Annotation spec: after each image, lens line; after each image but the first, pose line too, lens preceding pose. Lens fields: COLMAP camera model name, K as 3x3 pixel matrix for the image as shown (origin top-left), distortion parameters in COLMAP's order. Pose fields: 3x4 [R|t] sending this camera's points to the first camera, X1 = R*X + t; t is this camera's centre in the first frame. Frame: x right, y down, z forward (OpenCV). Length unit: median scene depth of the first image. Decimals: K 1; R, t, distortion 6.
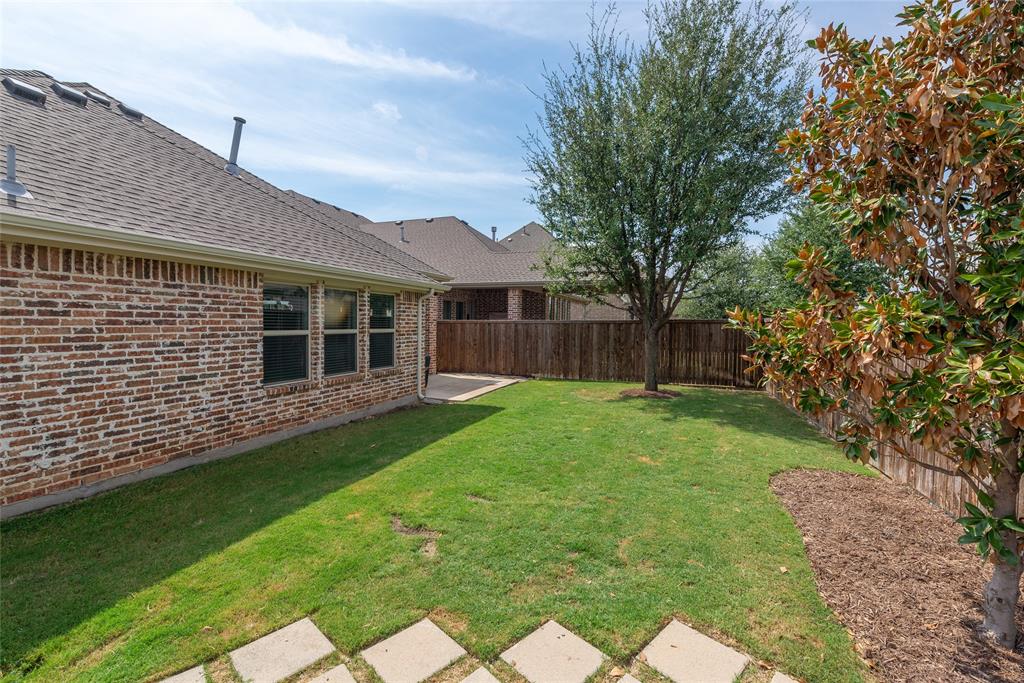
lens RADIAL K [[431.6, 0, 512.0], [0, 431.6, 341.5], [0, 0, 1]] dist [0.000411, -0.000012]
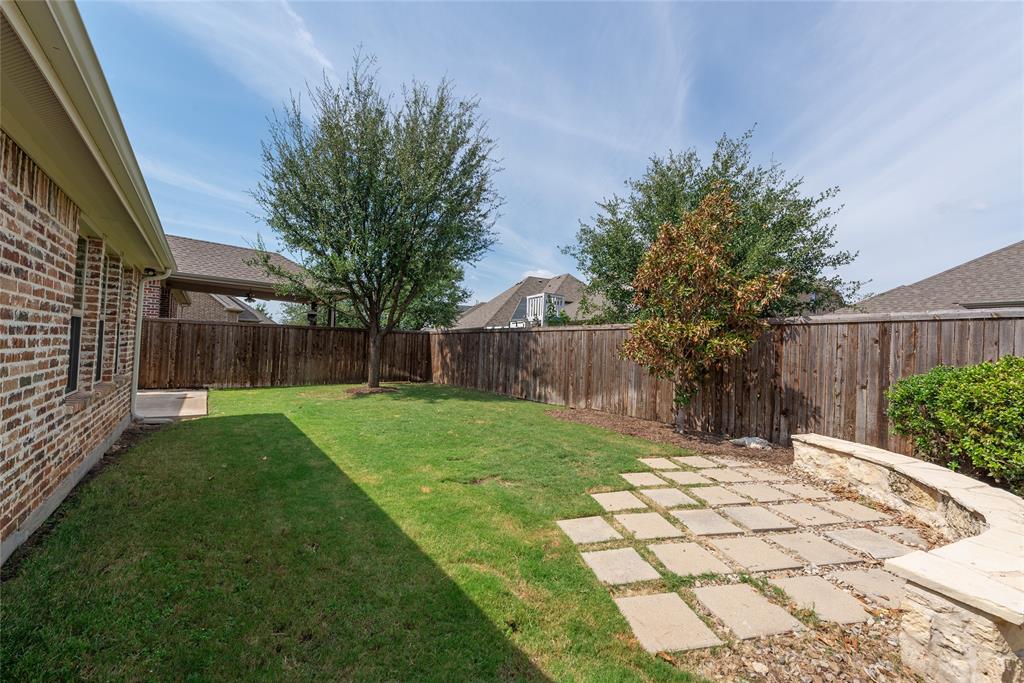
lens RADIAL K [[402.5, 0, 512.0], [0, 402.5, 341.5], [0, 0, 1]] dist [0.000822, 0.000029]
pose [[0.521610, 0.026590, 0.852769, -0.424805], [0.003033, 0.999450, -0.033018, 0.026454], [-0.853179, 0.019809, 0.521243, 0.110077]]
